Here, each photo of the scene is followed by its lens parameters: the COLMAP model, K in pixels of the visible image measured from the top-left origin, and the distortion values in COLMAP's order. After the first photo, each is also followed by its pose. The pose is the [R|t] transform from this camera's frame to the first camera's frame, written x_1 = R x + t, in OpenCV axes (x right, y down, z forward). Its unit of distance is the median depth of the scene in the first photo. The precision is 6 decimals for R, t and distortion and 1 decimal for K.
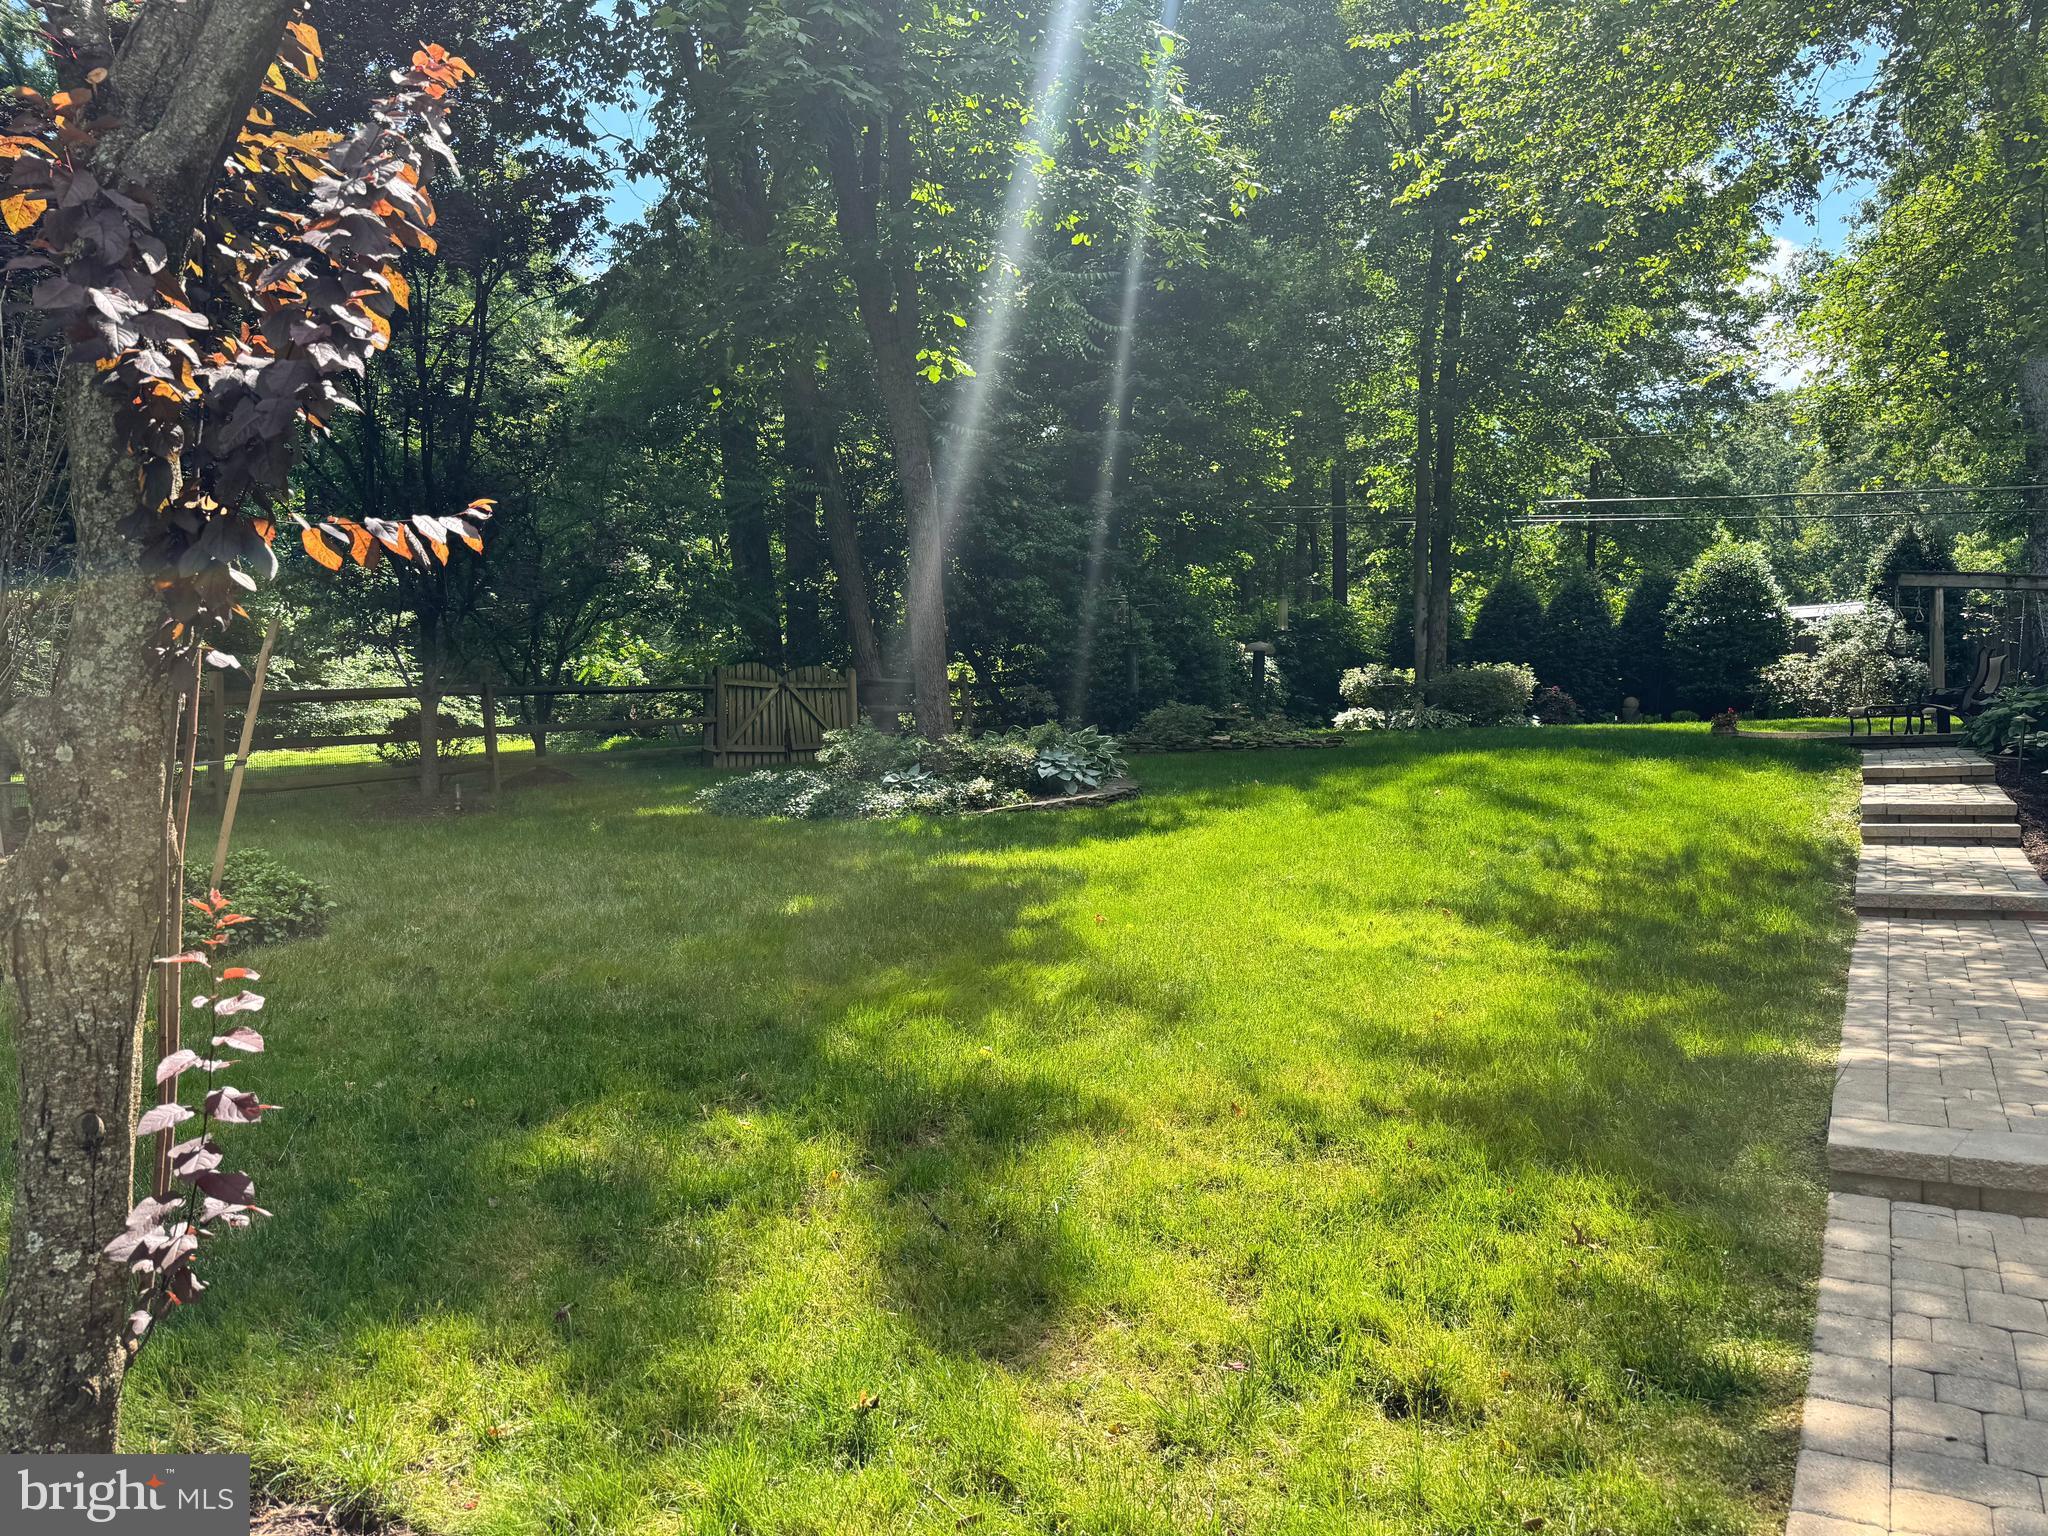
lens RADIAL K [[1431.5, 0, 1020.7], [0, 1431.5, 777.1], [0, 0, 1]] dist [0.028482, -0.050048]
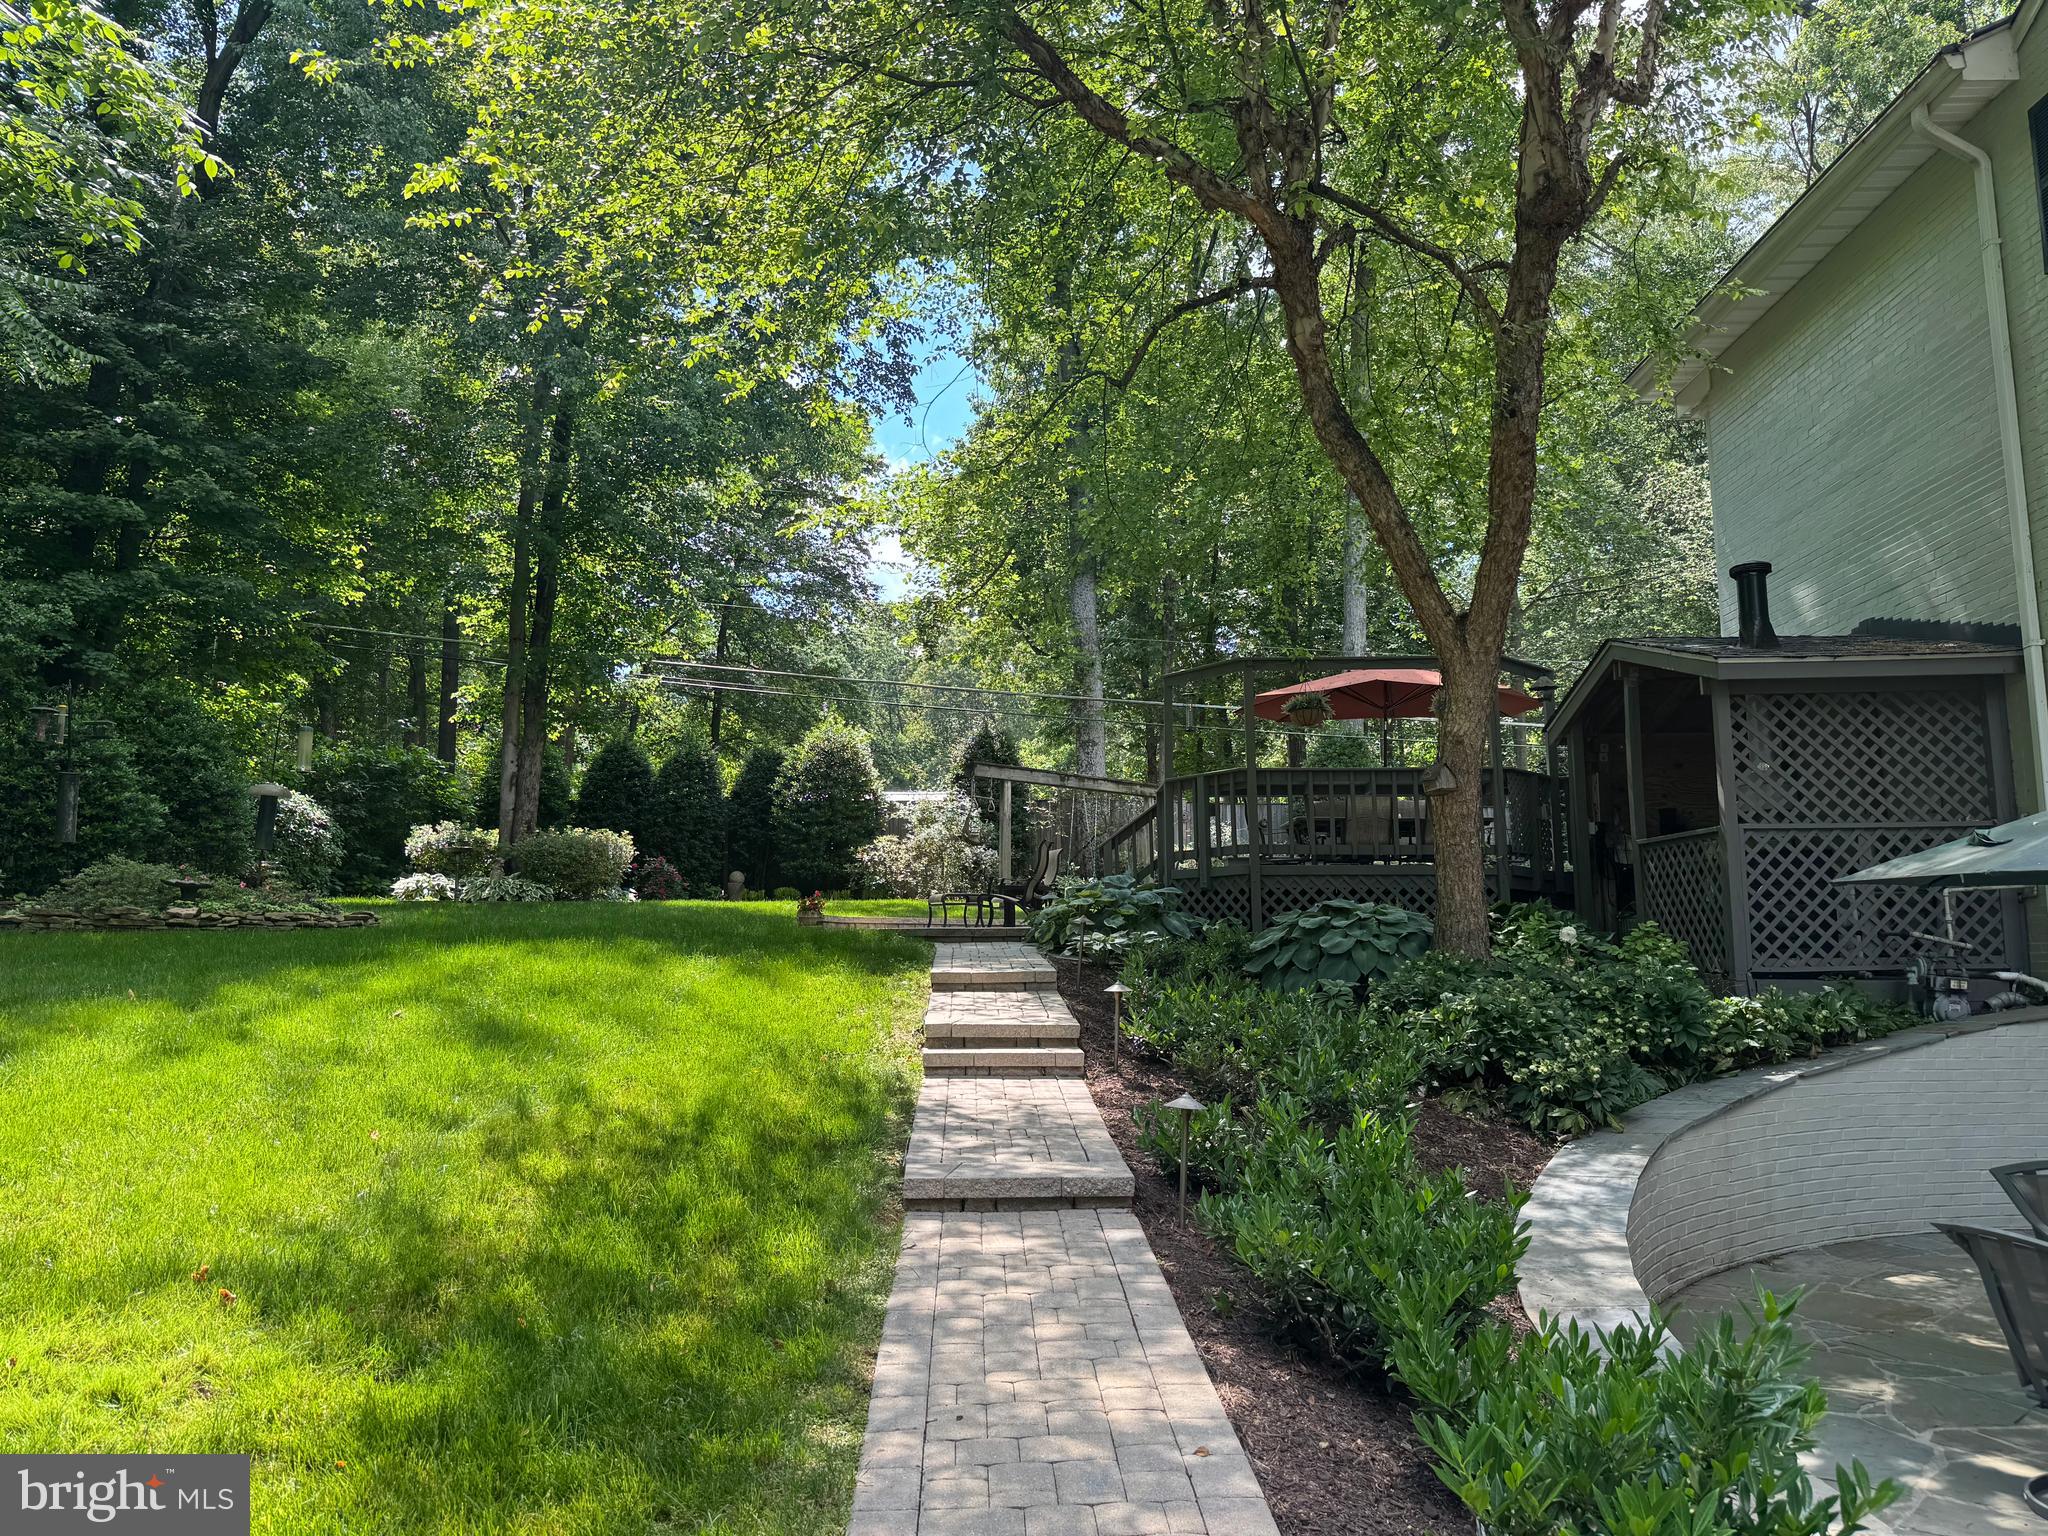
lens RADIAL K [[1411.6, 0, 998.7], [0, 1411.6, 772.3], [0, 0, 1]] dist [0.029642, -0.037181]
pose [[0.844998, 0.075406, 0.529426, 0.074635], [-0.013657, 0.992729, -0.119598, -0.012074], [-0.534595, 0.093830, 0.839884, 0.116377]]
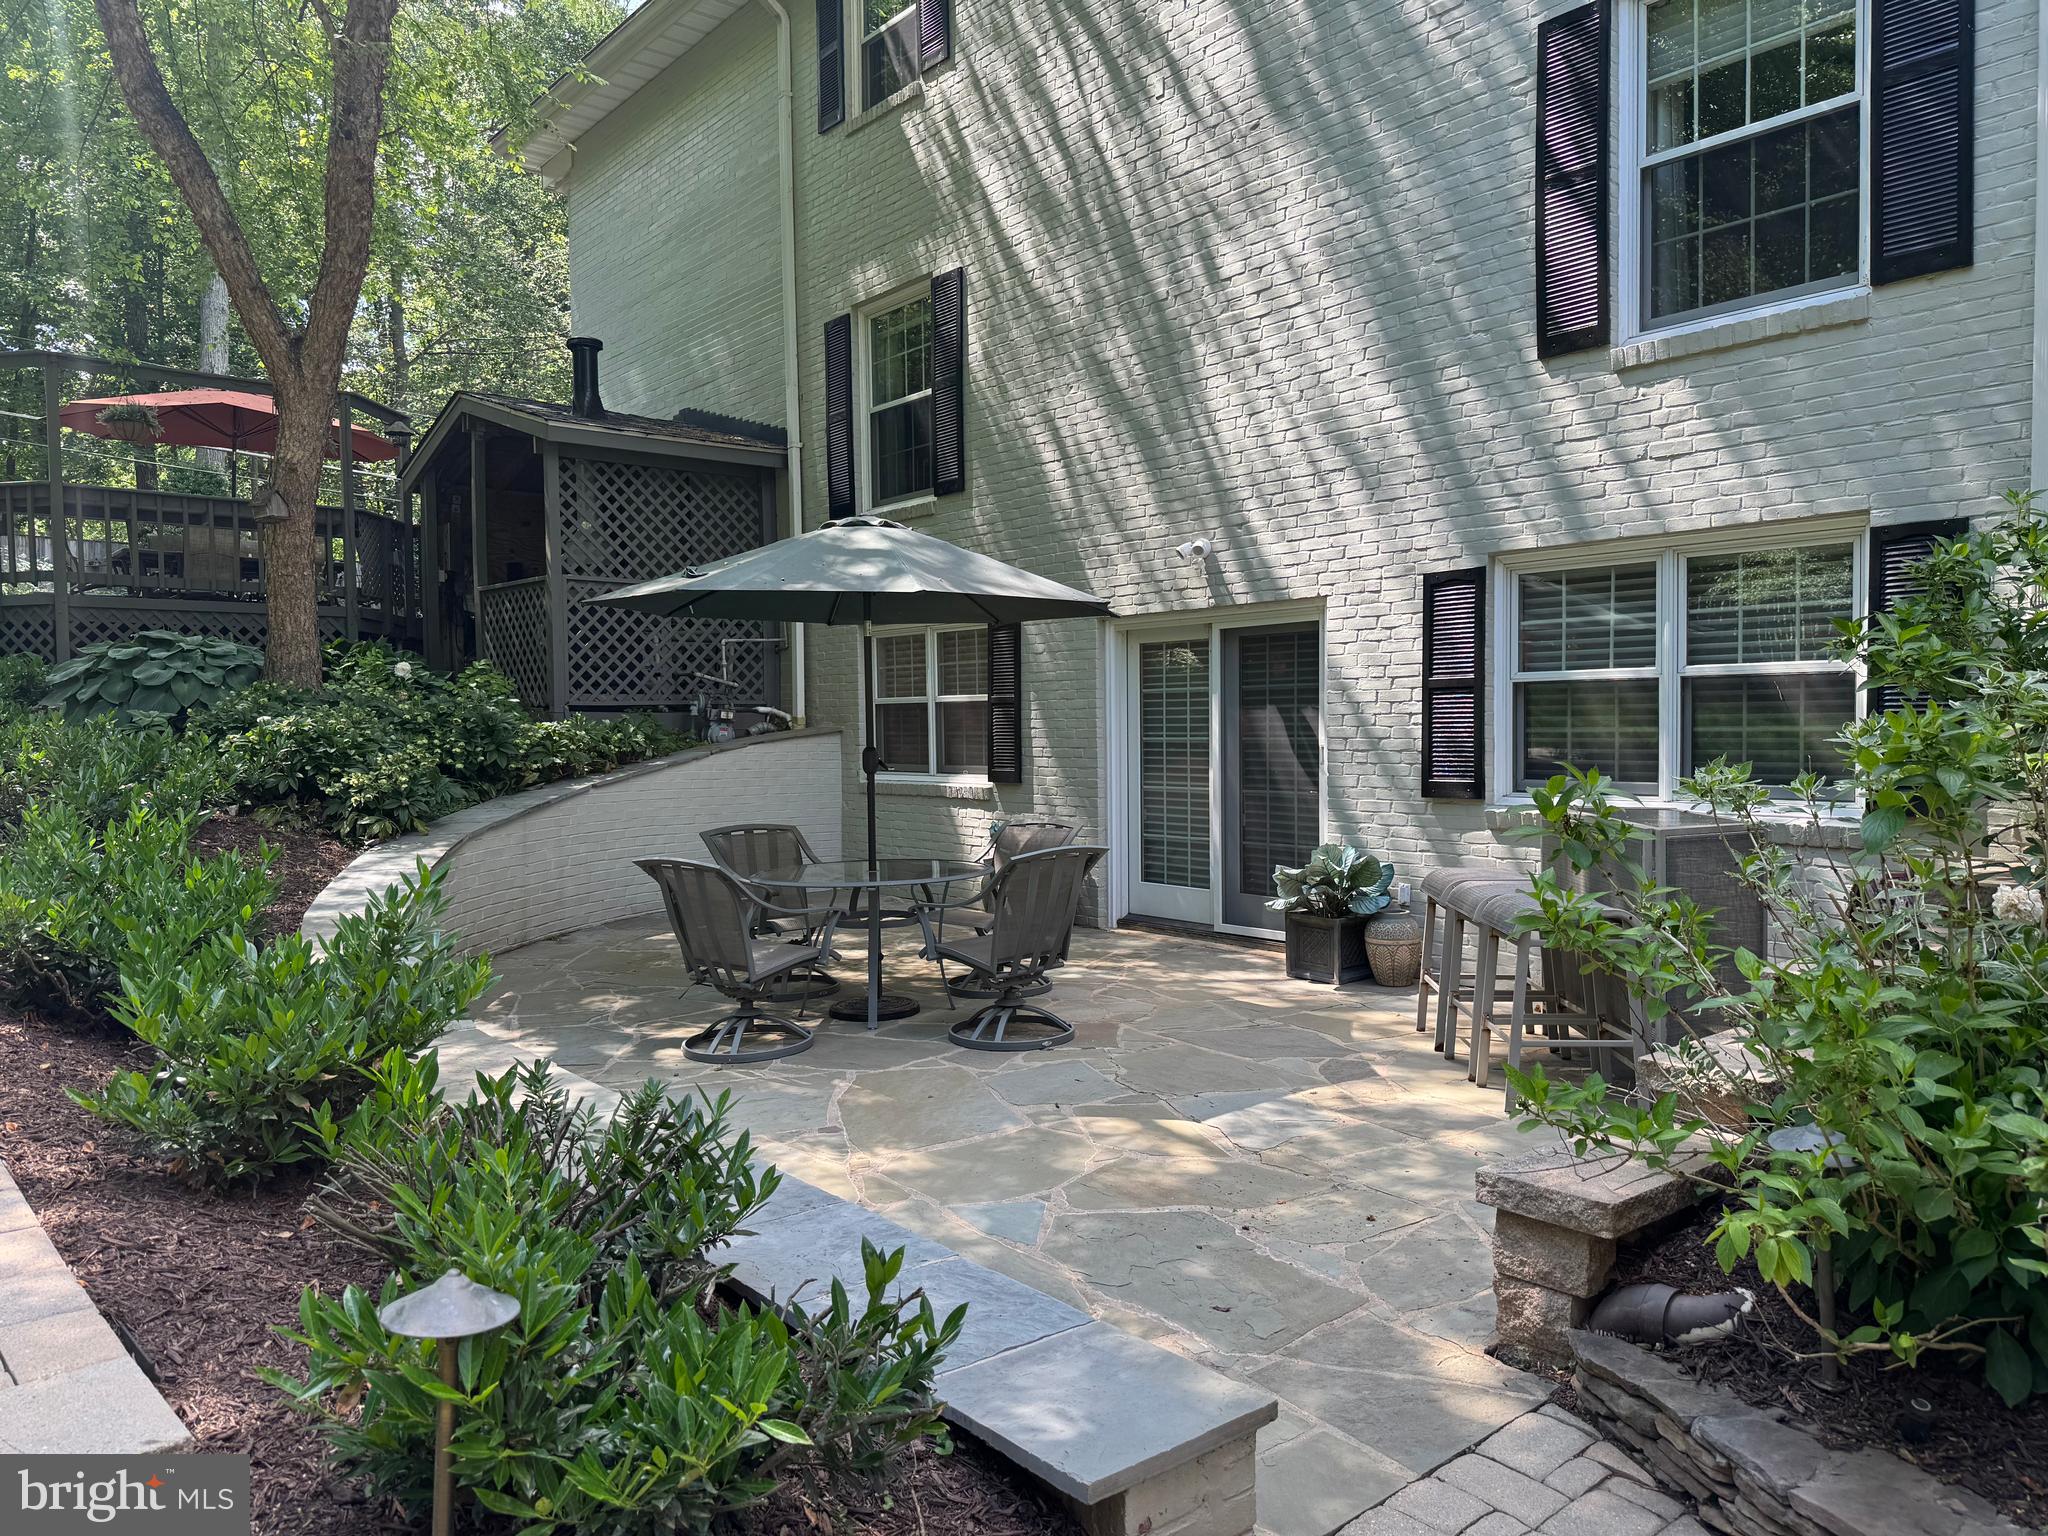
lens RADIAL K [[1411.6, 0, 998.7], [0, 1411.6, 772.3], [0, 0, 1]] dist [0.029642, -0.037181]
pose [[0.262360, -0.034838, 0.964341, 0.065321], [-0.005146, 0.999283, 0.037500, -0.003847], [-0.964956, -0.014801, 0.261992, 0.092073]]
